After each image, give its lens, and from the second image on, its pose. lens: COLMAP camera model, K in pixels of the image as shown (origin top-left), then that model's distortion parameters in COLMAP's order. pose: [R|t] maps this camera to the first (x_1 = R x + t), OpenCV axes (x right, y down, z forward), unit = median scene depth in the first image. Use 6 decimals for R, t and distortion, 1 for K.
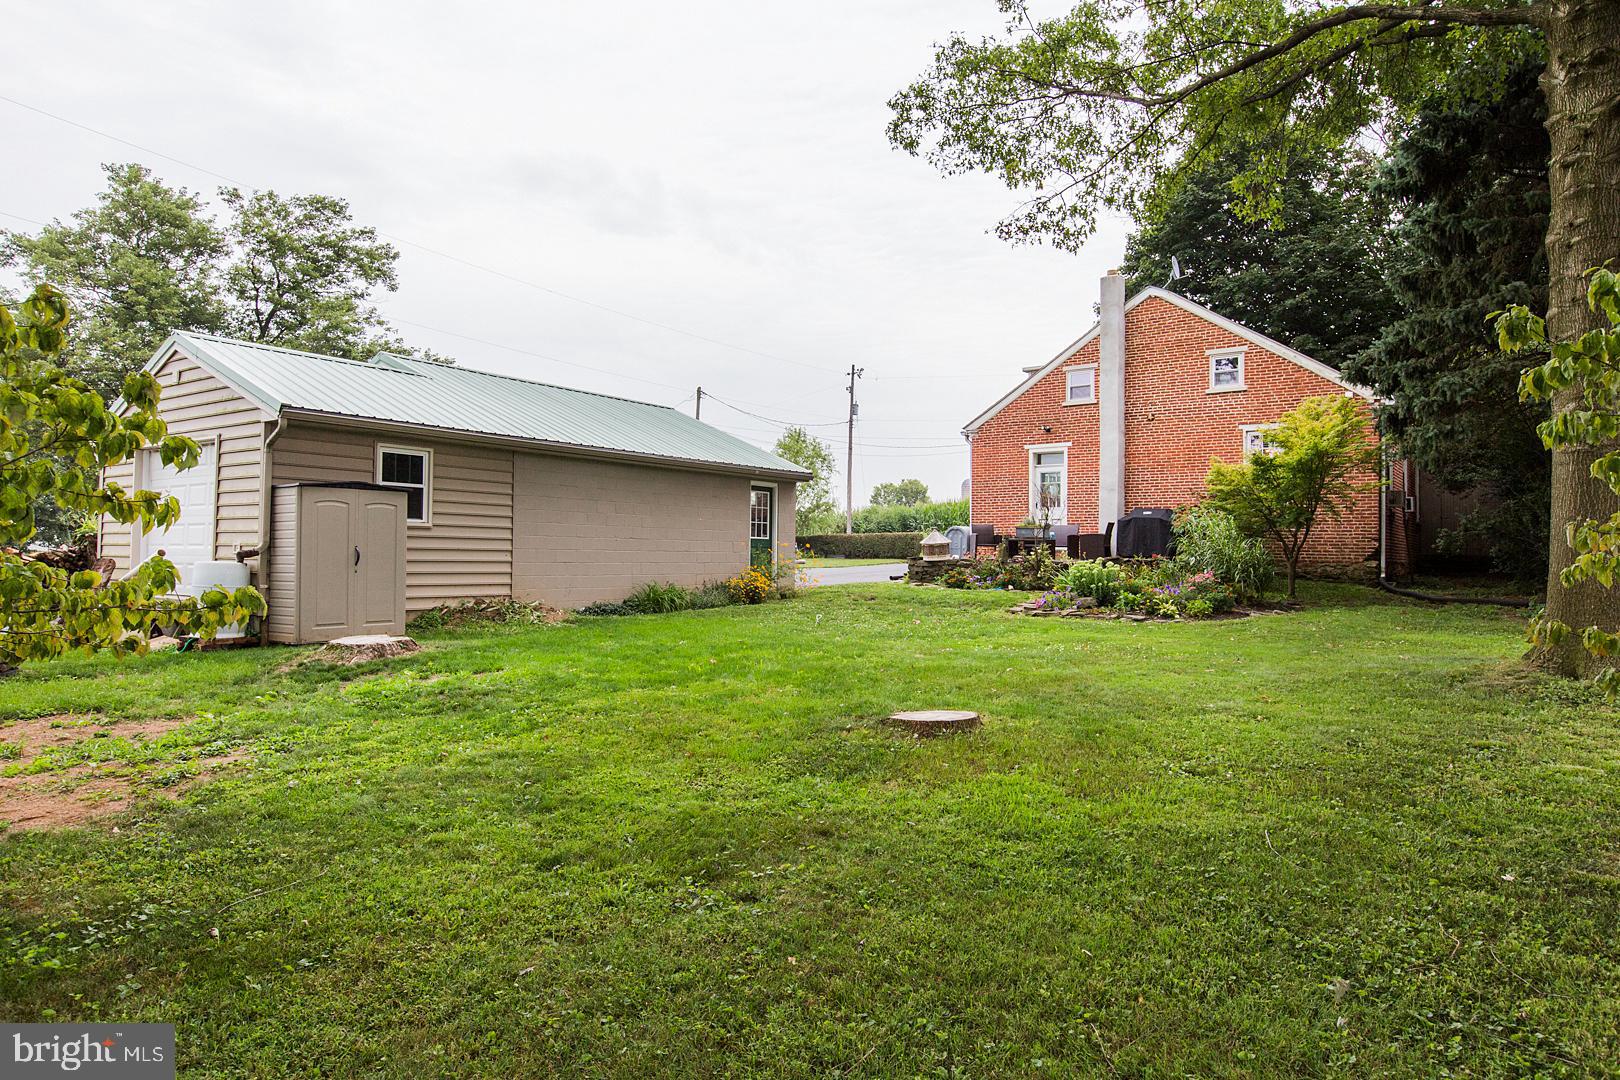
lens RADIAL K [[986.4, 0, 810.0], [0, 986.4, 540.0], [0, 0, 1]] dist [-0.003615, 0.002541]
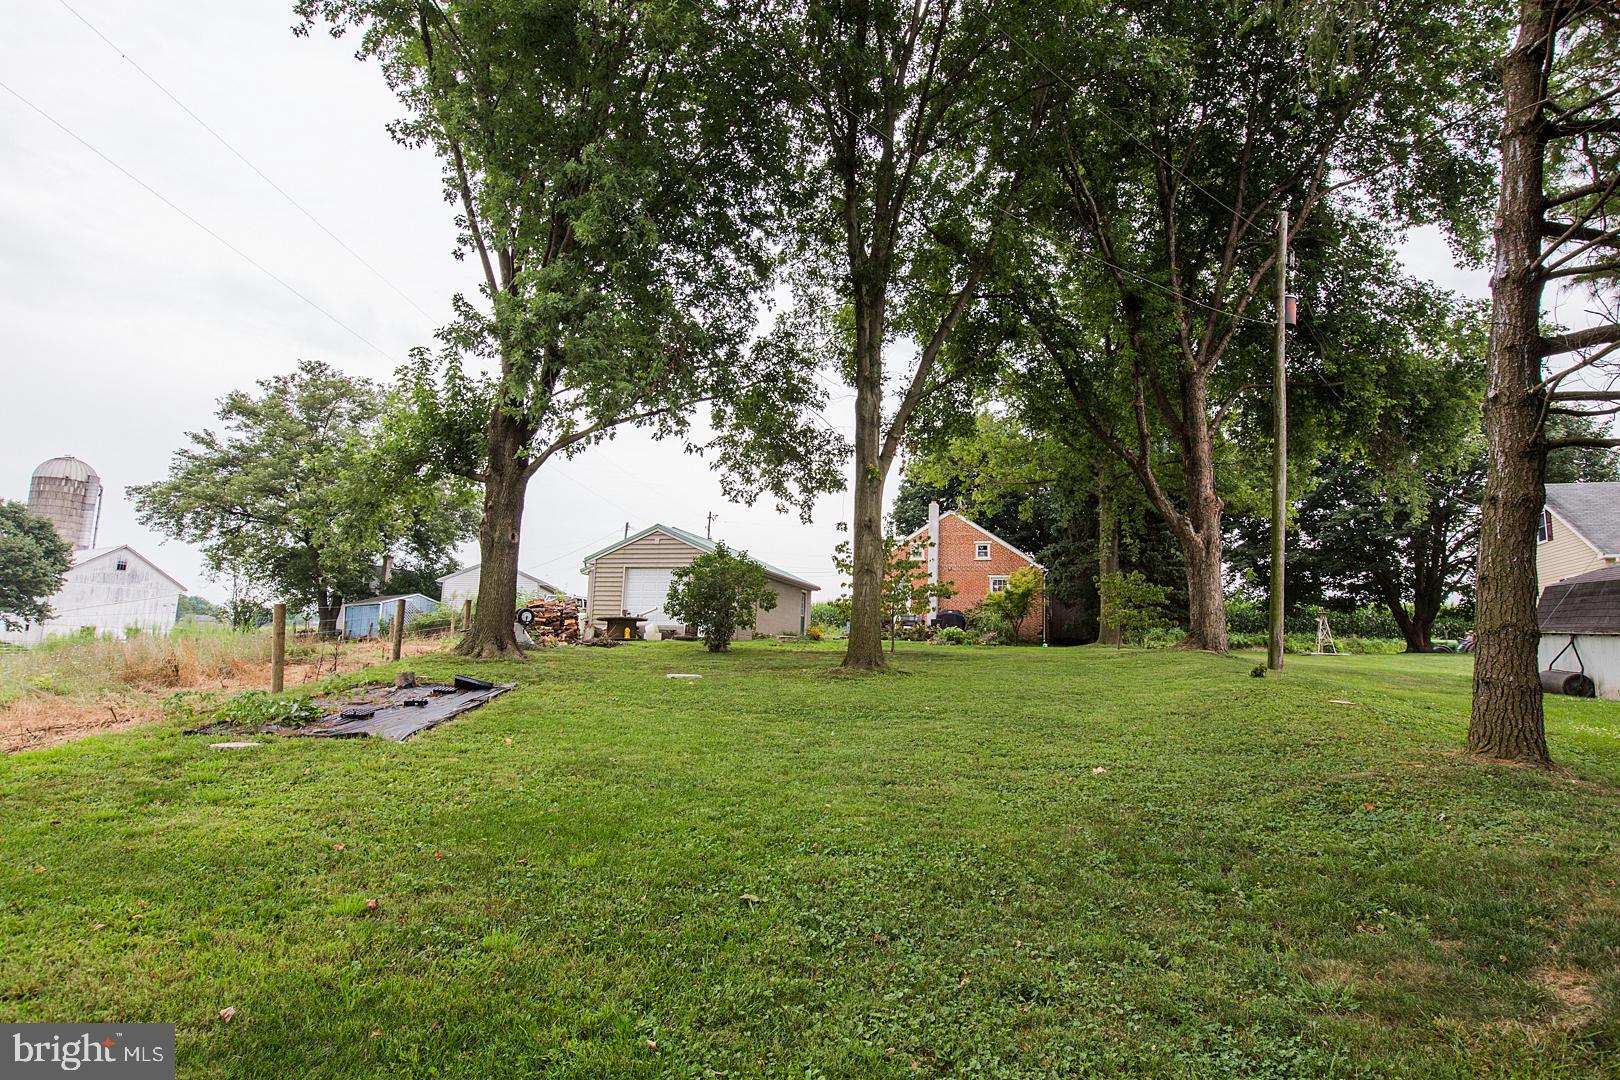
lens RADIAL K [[940.5, 0, 812.4], [0, 940.5, 558.8], [0, 0, 1]] dist [0.000830, -0.000227]
pose [[0.942868, 0.057087, 0.328238, -0.717258], [-0.025714, 0.994741, -0.099139, 0.078089], [-0.332172, 0.085034, 0.939378, -0.988263]]
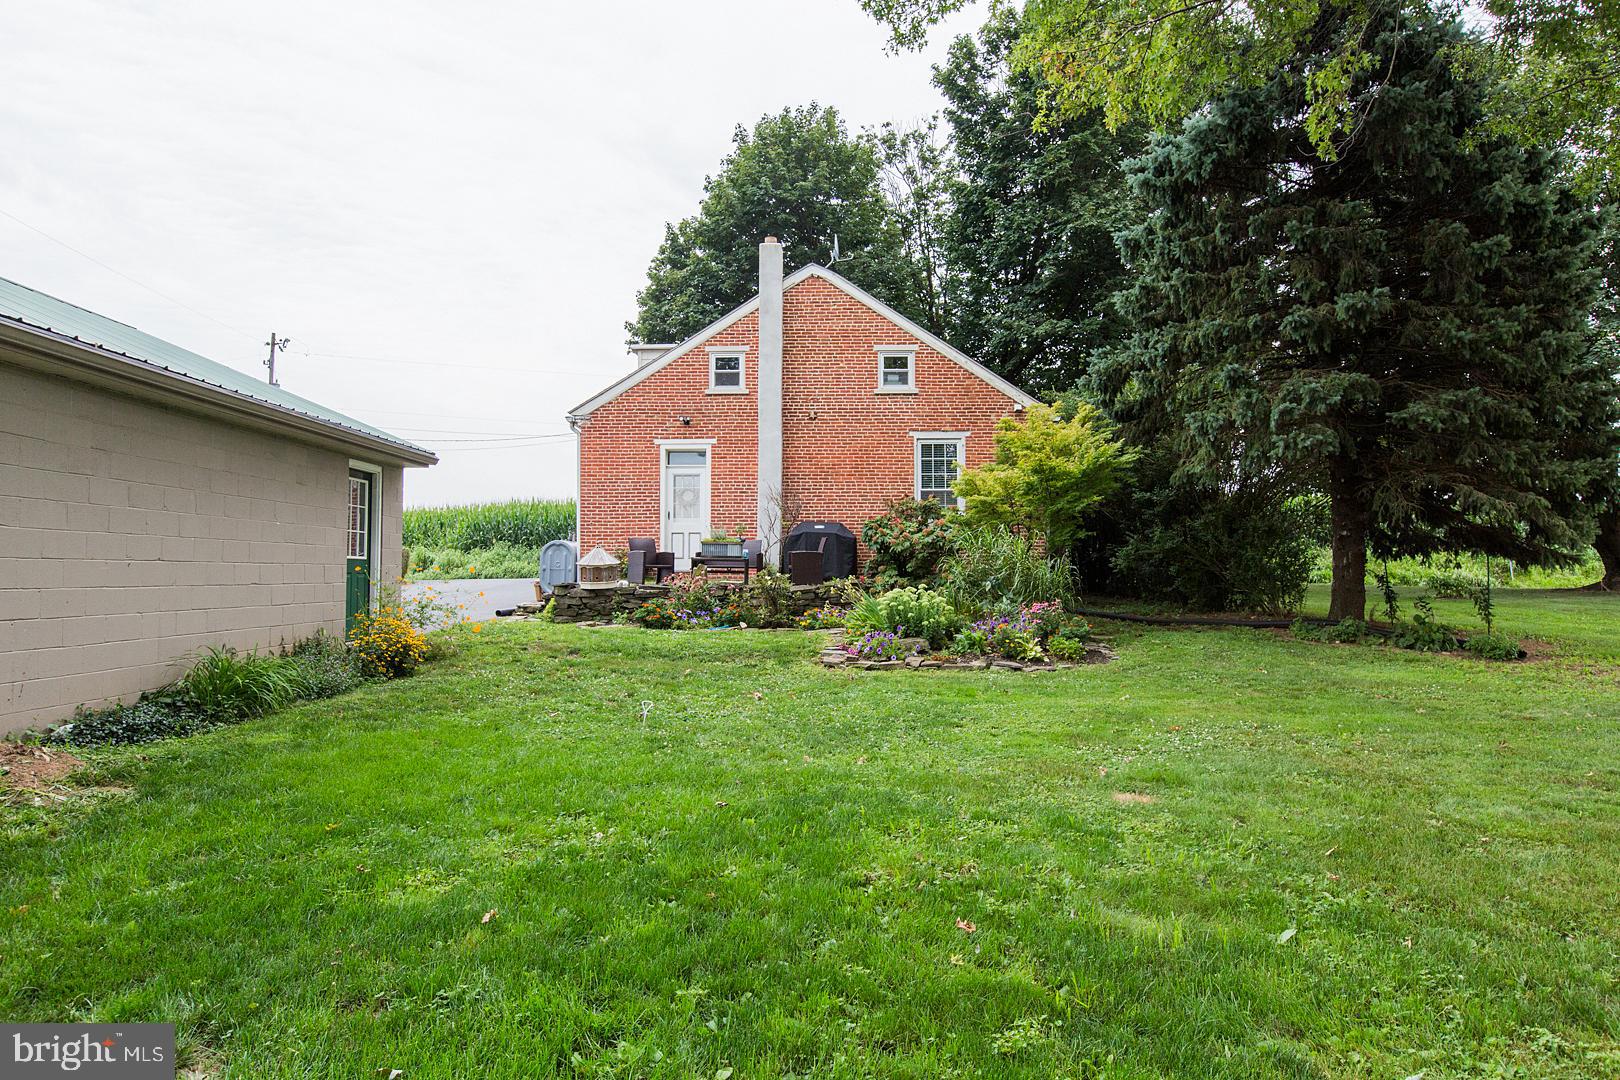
lens RADIAL K [[959.4, 0, 810.0], [0, 959.4, 540.0], [0, 0, 1]] dist [-0.003245, 0.000156]
pose [[0.806903, 0.010298, 0.590594, -0.167030], [-0.001333, 0.999877, -0.015614, -0.003790], [-0.590683, 0.011812, 0.806818, 0.370441]]
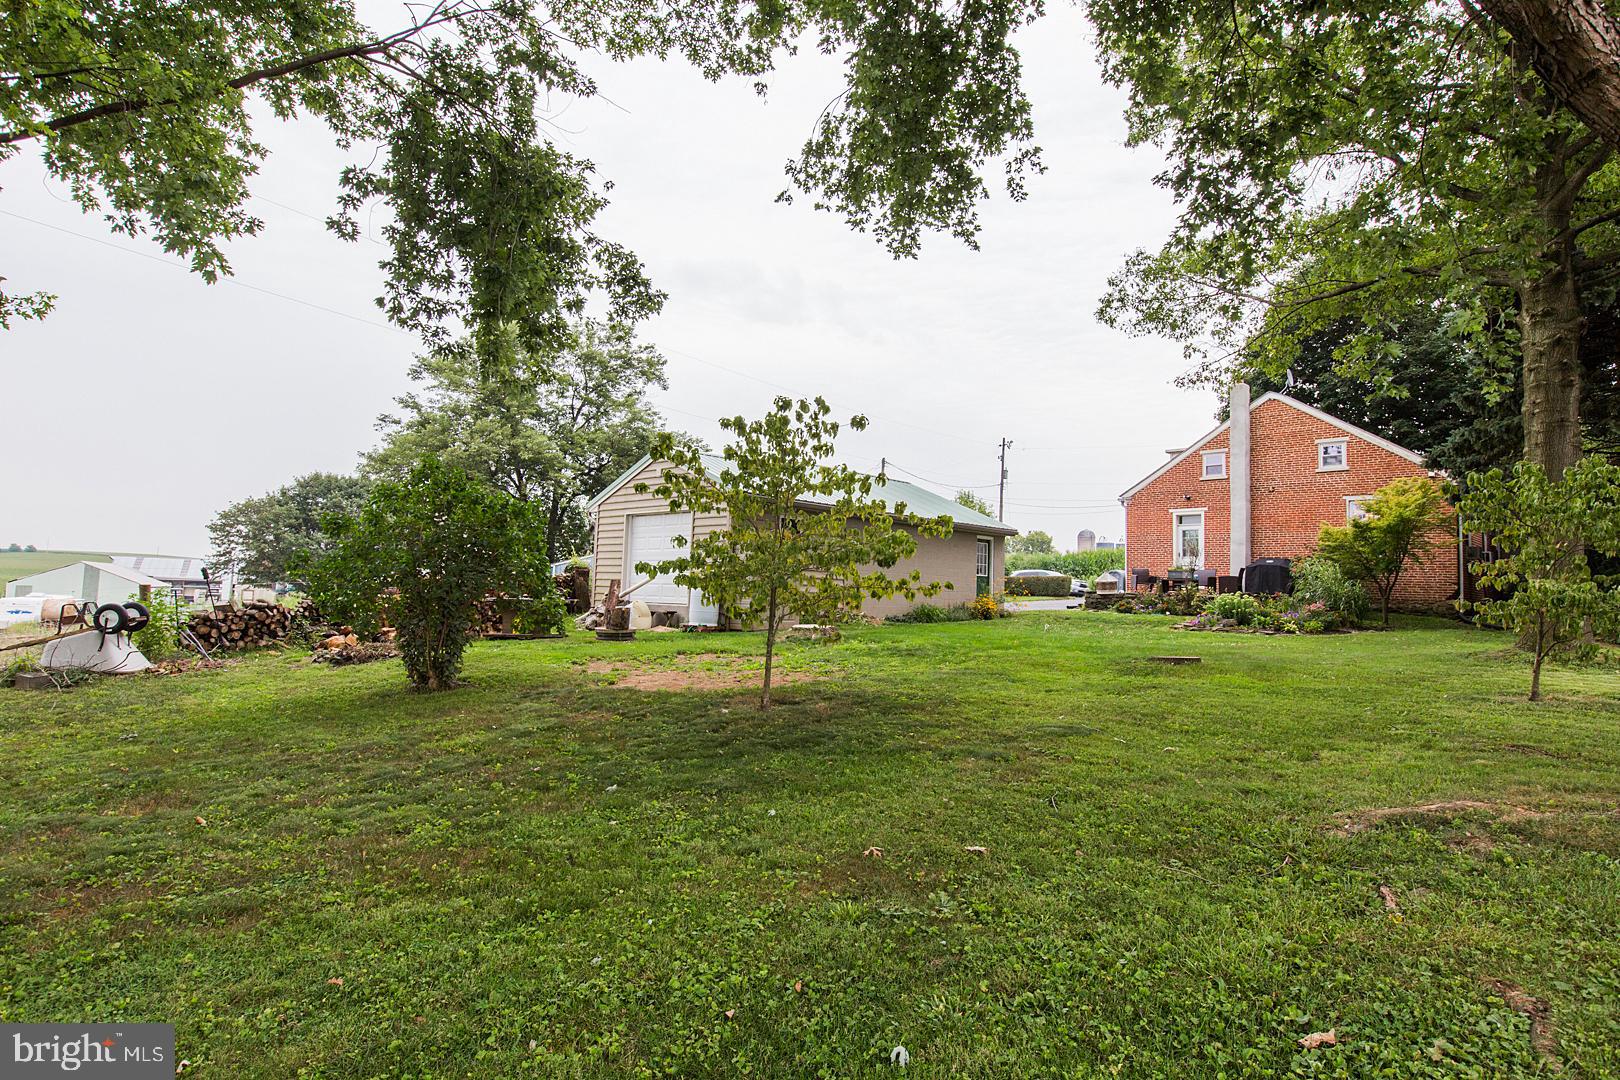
lens RADIAL K [[882.7, 0, 806.0], [0, 882.7, 536.2], [0, 0, 1]] dist [0.001377, -0.000121]
pose [[0.990028, 0.008783, -0.140598, -0.120941], [-0.016236, 0.998518, -0.051947, 0.011651], [0.139934, 0.053711, 0.988703, -0.293659]]
